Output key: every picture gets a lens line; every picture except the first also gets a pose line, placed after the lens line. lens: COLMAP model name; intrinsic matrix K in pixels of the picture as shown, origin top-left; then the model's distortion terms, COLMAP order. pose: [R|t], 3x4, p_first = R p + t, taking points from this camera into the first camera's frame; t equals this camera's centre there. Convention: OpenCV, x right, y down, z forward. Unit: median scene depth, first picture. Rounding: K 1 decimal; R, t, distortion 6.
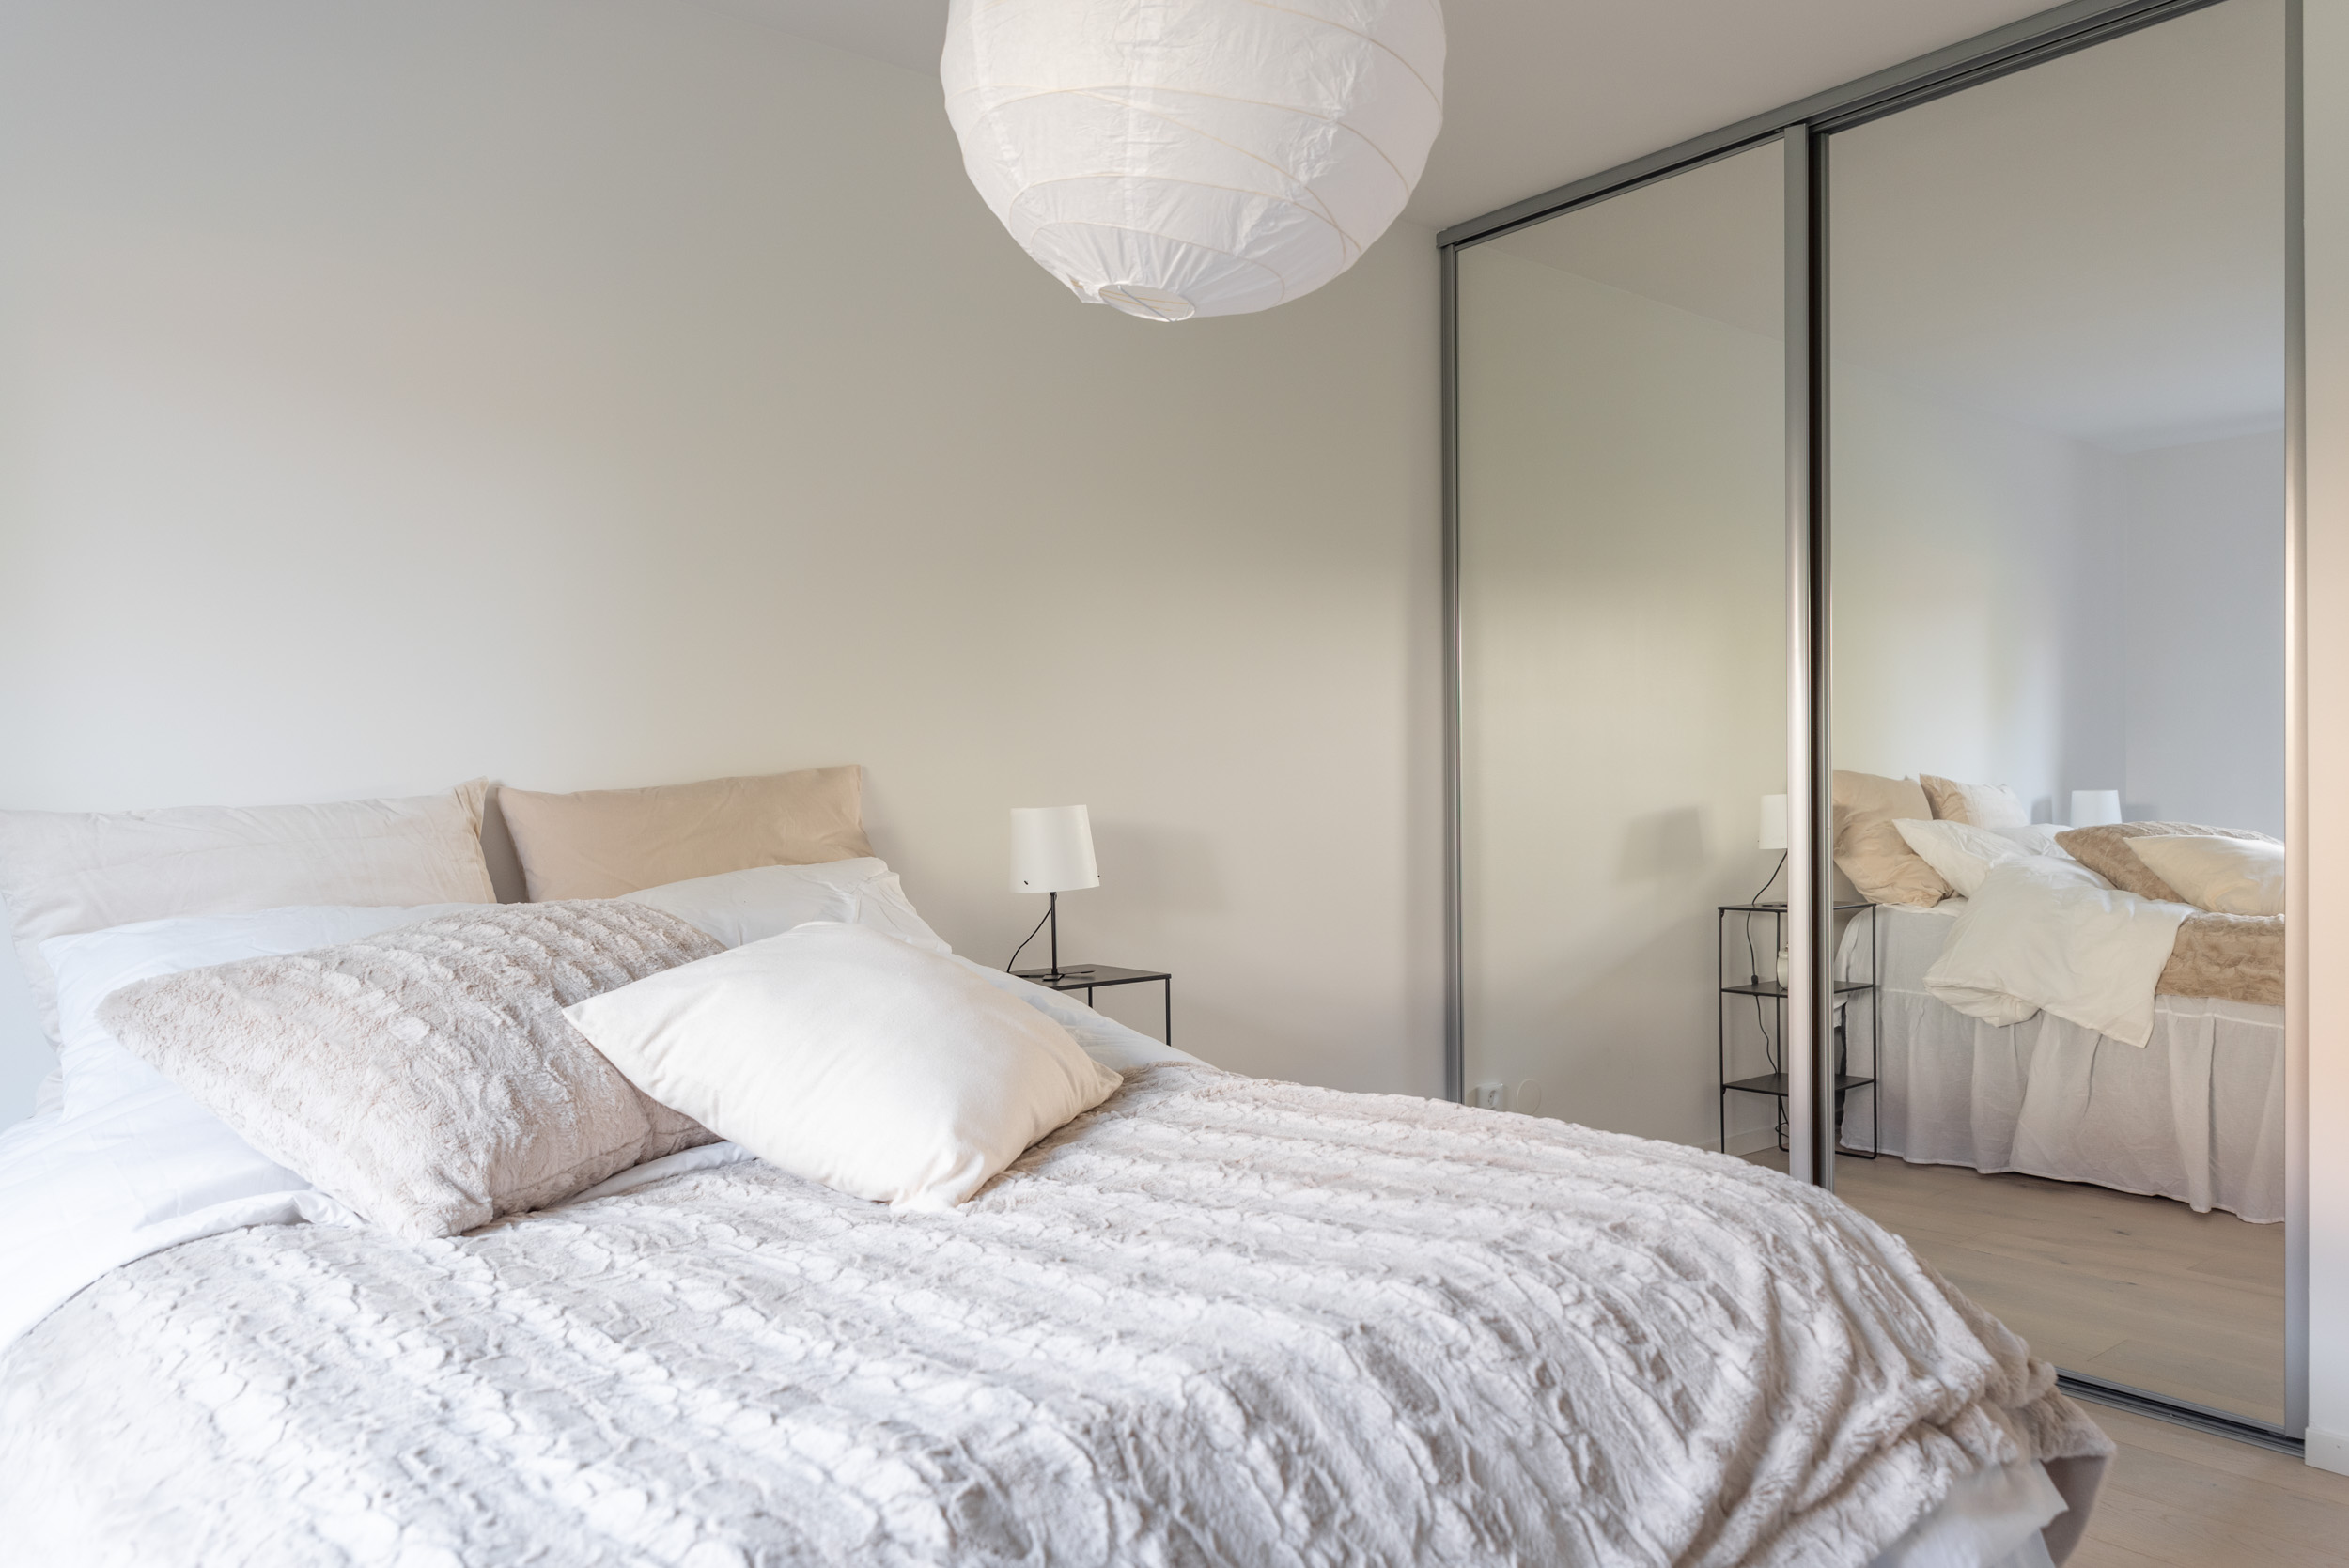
lens RADIAL K [[1615.9, 0, 1206.9], [0, 1615.9, 794.8], [0, 0, 1]] dist [0.008558, -0.009065]
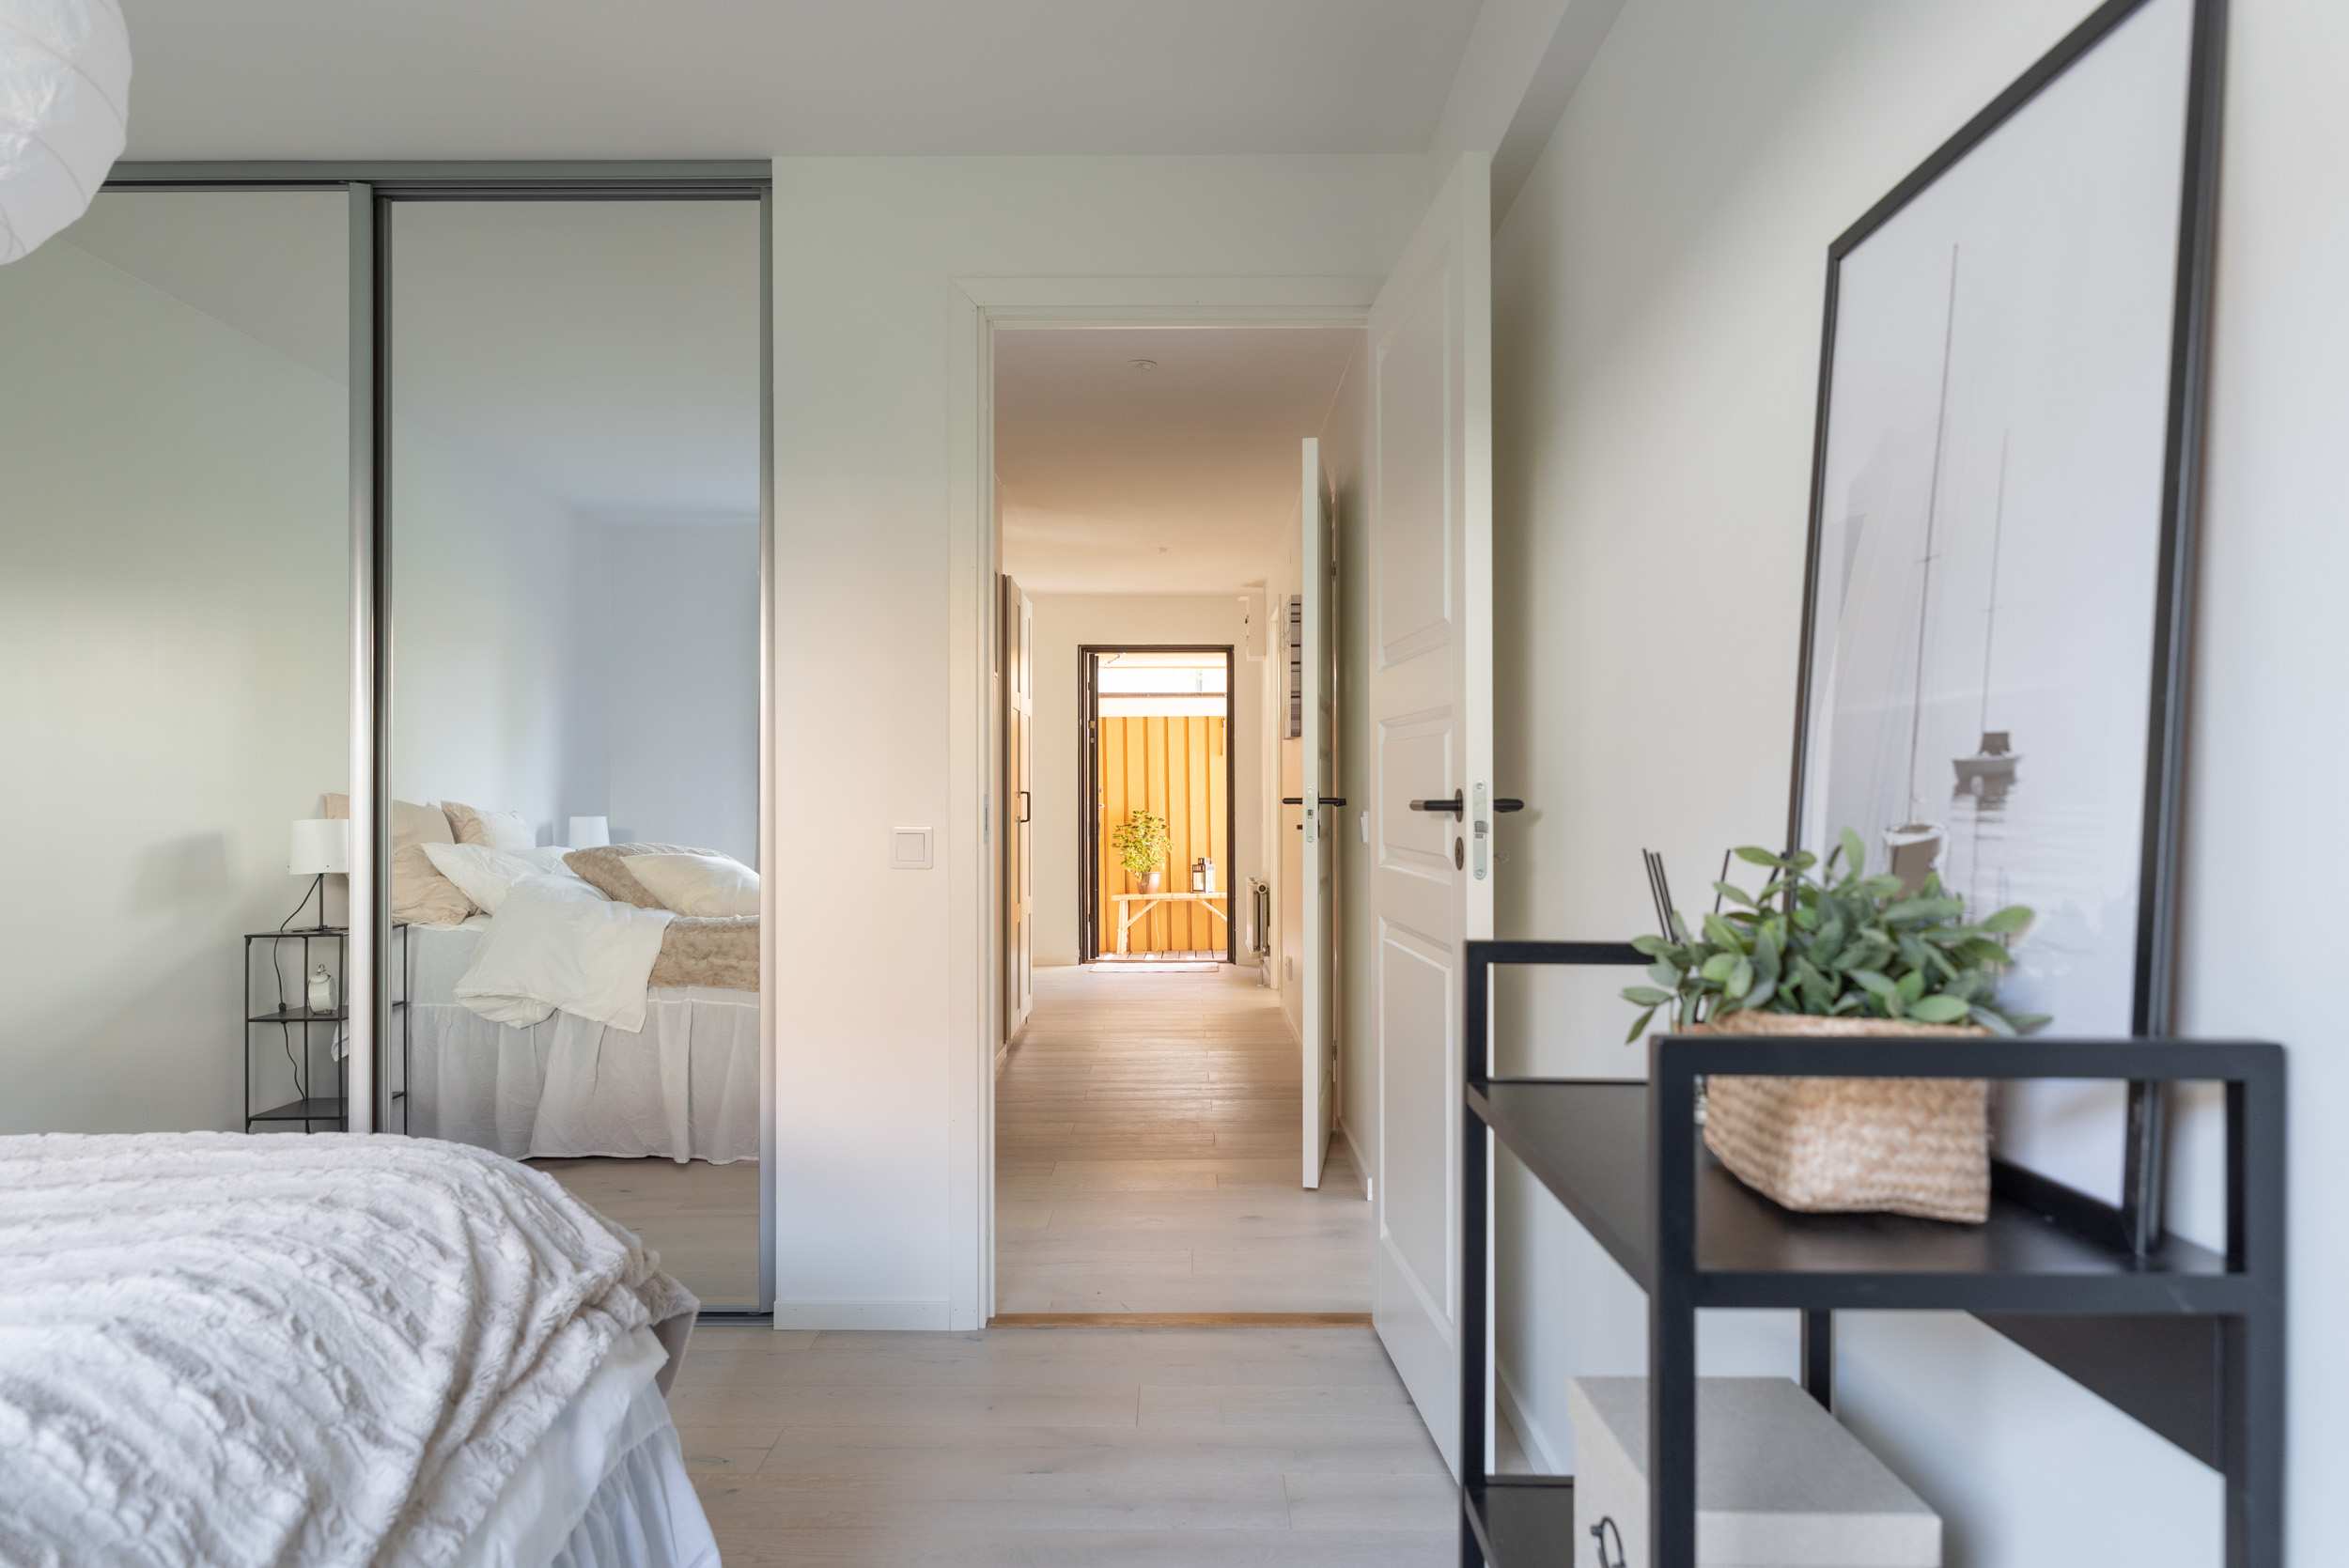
lens RADIAL K [[1615.9, 0, 1206.9], [0, 1615.9, 794.8], [0, 0, 1]] dist [0.008558, -0.009065]
pose [[0.624084, 0.011184, 0.781278, -0.256493], [0.002781, 0.999859, -0.016534, 0.007592], [-0.781353, 0.012492, 0.623965, -0.188647]]
